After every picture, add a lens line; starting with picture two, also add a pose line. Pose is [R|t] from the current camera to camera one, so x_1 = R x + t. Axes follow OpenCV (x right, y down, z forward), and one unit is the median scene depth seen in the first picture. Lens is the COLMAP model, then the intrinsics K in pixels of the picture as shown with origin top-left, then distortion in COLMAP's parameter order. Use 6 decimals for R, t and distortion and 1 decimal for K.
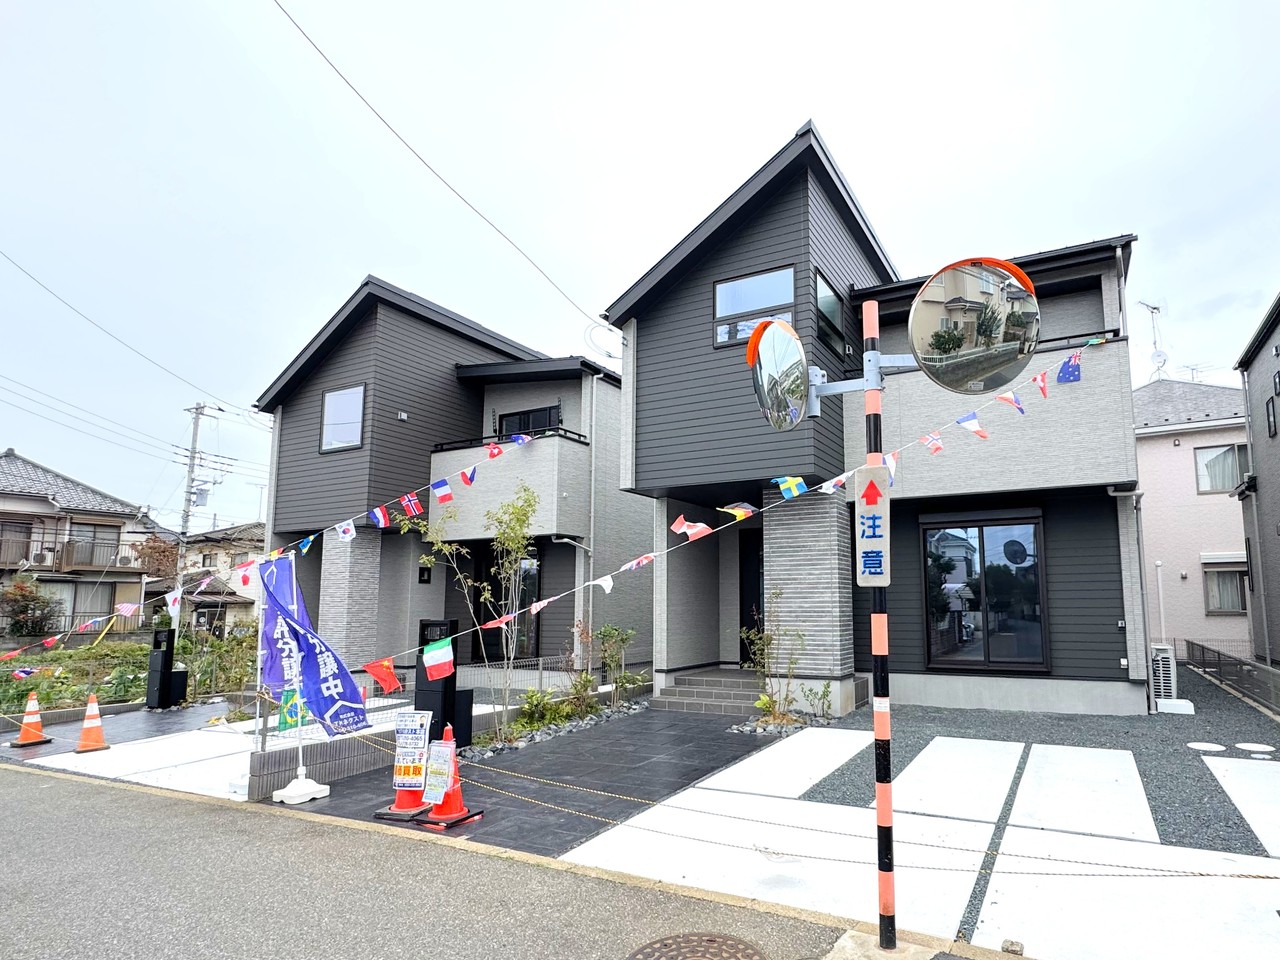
lens RADIAL K [[722.5, 0, 713.9], [0, 722.5, 521.2], [0, 0, 1]] dist [-0.002826, 0.000271]
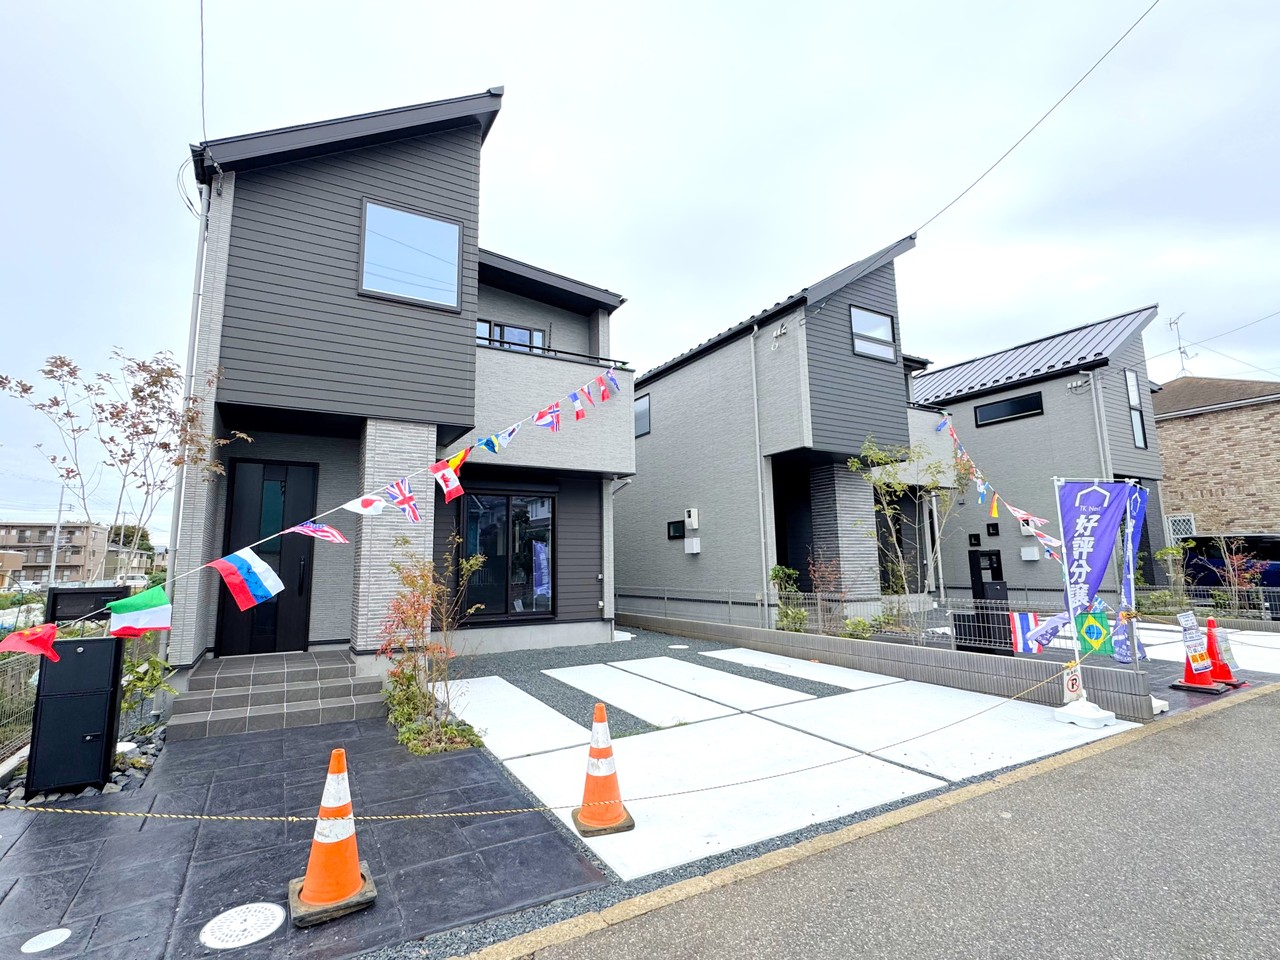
lens RADIAL K [[611.9, 0, 614.2], [0, 611.9, 476.3], [0, 0, 1]] dist [-0.002042, -0.000328]
pose [[0.559893, 0.117504, 0.820191, -0.922820], [-0.086418, 0.992776, -0.083237, 0.093398], [-0.824046, -0.024275, 0.566003, 0.583293]]
